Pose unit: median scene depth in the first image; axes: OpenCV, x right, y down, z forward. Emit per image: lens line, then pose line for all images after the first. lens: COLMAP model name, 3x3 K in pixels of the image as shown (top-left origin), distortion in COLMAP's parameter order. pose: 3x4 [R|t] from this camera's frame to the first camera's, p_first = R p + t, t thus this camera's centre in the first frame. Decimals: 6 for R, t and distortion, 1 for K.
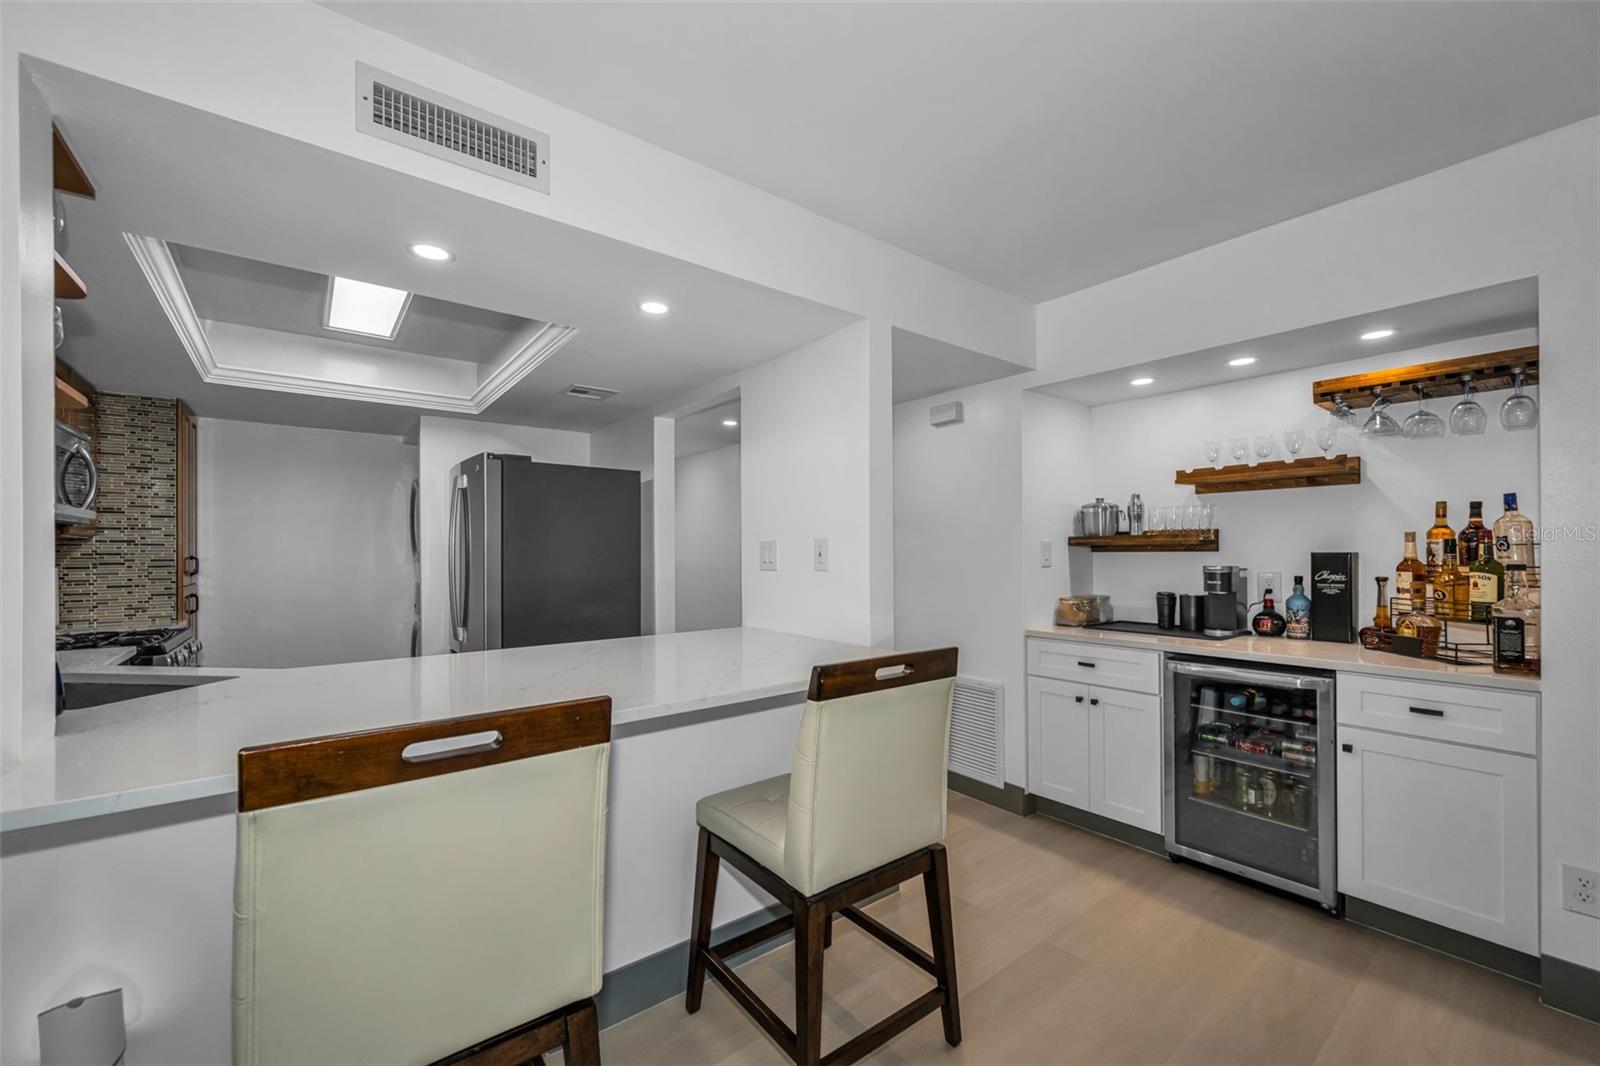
lens RADIAL K [[630.5, 0, 797.6], [0, 630.5, 543.5], [0, 0, 1]] dist [-0.003641, -0.000653]
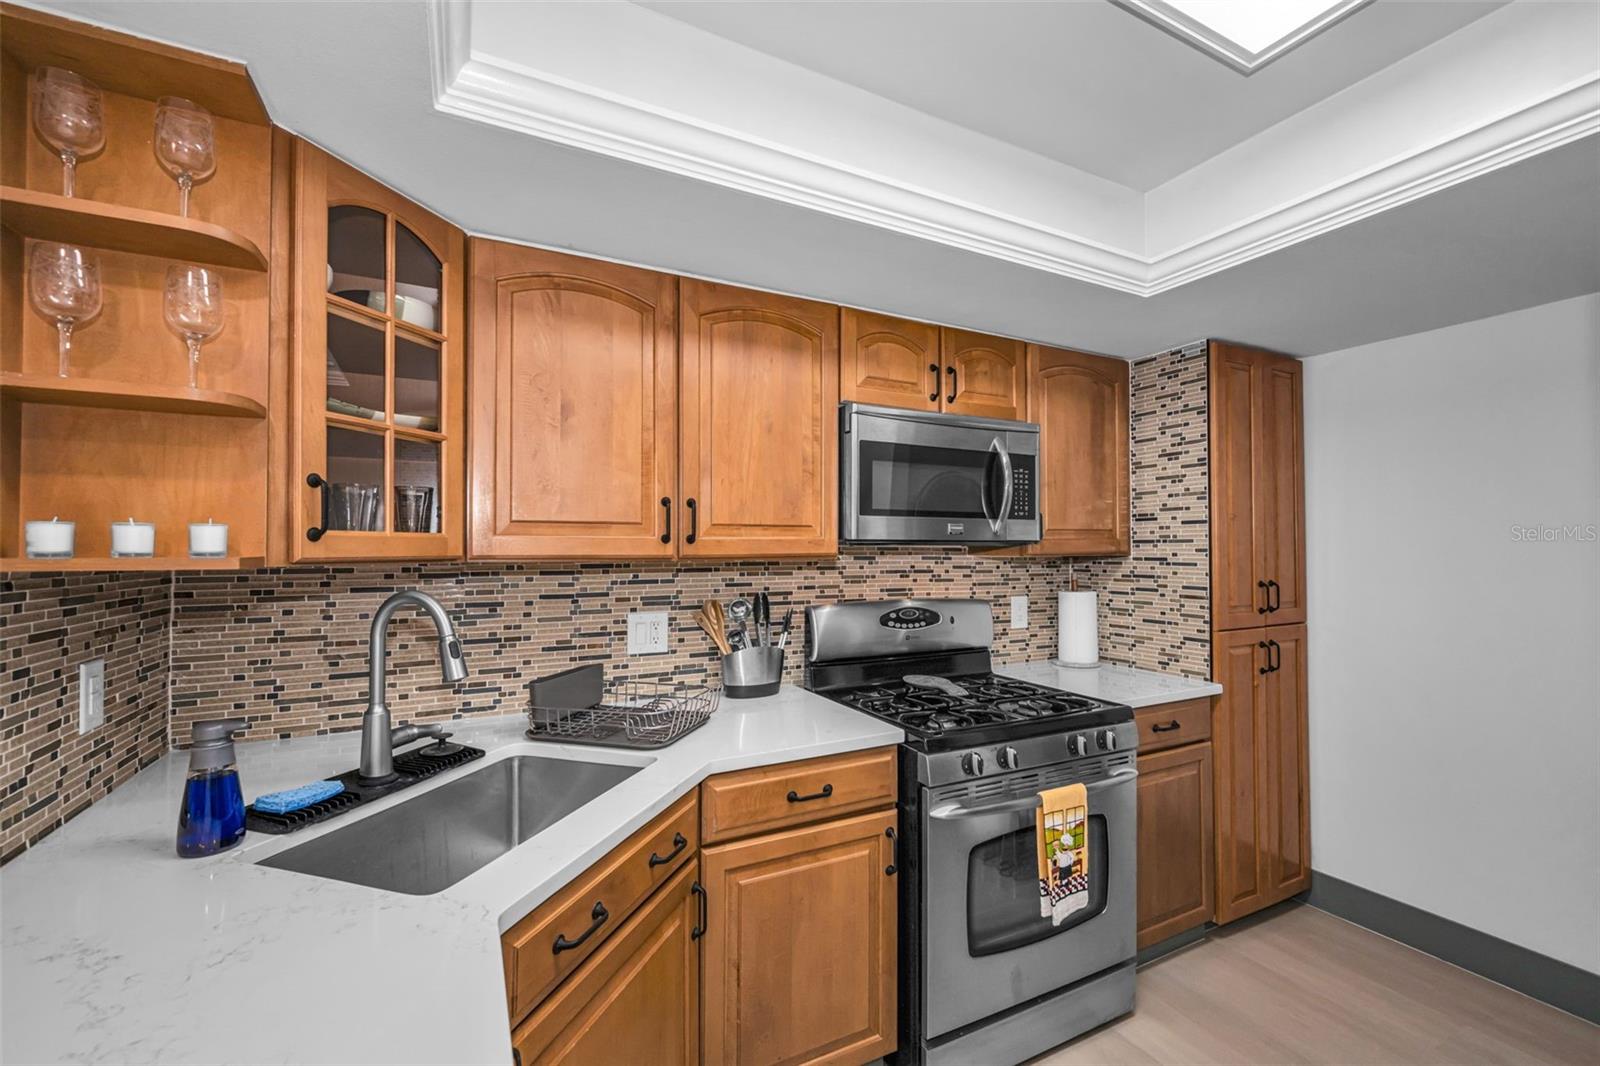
lens RADIAL K [[670.0, 0, 798.2], [0, 670.0, 537.6], [0, 0, 1]] dist [-0.001425, -0.000117]
pose [[-0.199063, -0.013405, -0.979895, -0.233053], [0.014357, 0.999759, -0.016593, -0.020923], [0.979881, -0.017371, -0.198823, 0.736330]]
